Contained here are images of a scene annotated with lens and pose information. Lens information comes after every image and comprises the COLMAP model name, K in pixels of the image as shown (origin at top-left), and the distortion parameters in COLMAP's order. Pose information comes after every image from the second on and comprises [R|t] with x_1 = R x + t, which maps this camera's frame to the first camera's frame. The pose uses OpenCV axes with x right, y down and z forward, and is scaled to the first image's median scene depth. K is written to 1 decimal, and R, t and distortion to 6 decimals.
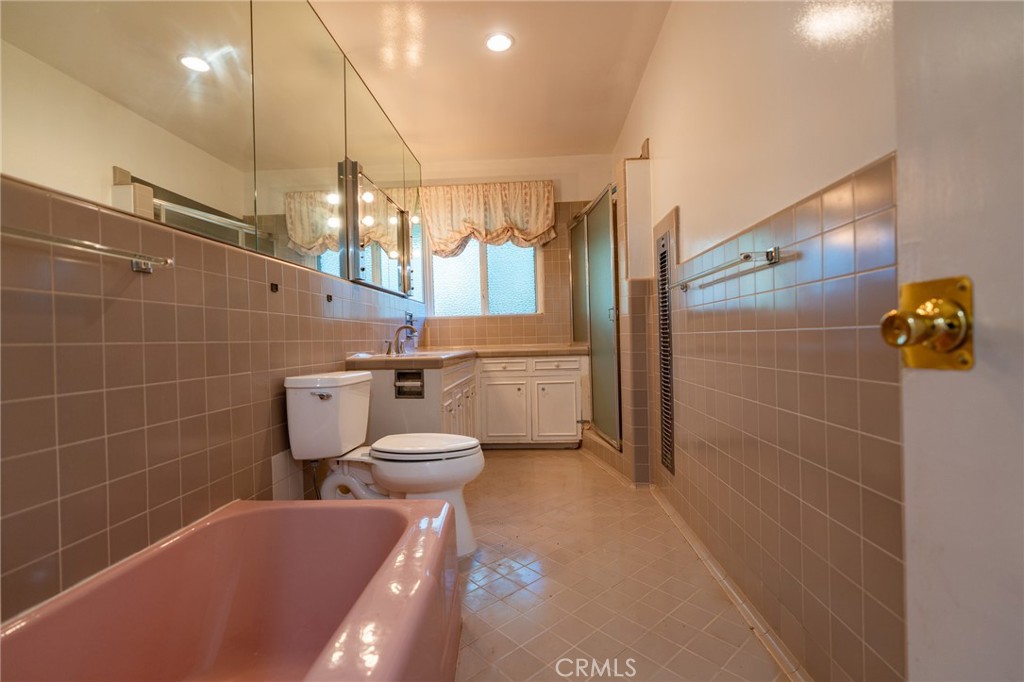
lens RADIAL K [[457.7, 0, 510.8], [0, 457.7, 344.4], [0, 0, 1]] dist [-0.012588, 0.007620]
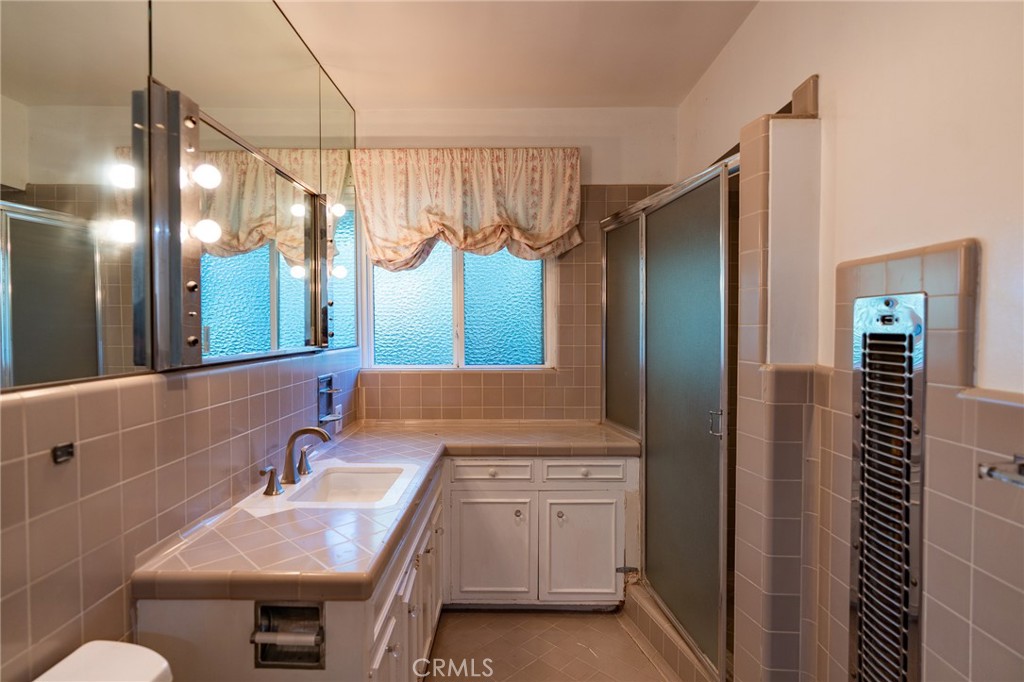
lens RADIAL K [[536.3, 0, 508.0], [0, 536.3, 343.4], [0, 0, 1]] dist [-0.000393, -0.000215]
pose [[0.998132, 0.023606, 0.056349, -0.034345], [-0.024707, 0.999516, 0.018926, -0.116354], [-0.055875, -0.020283, 0.998232, 0.305779]]
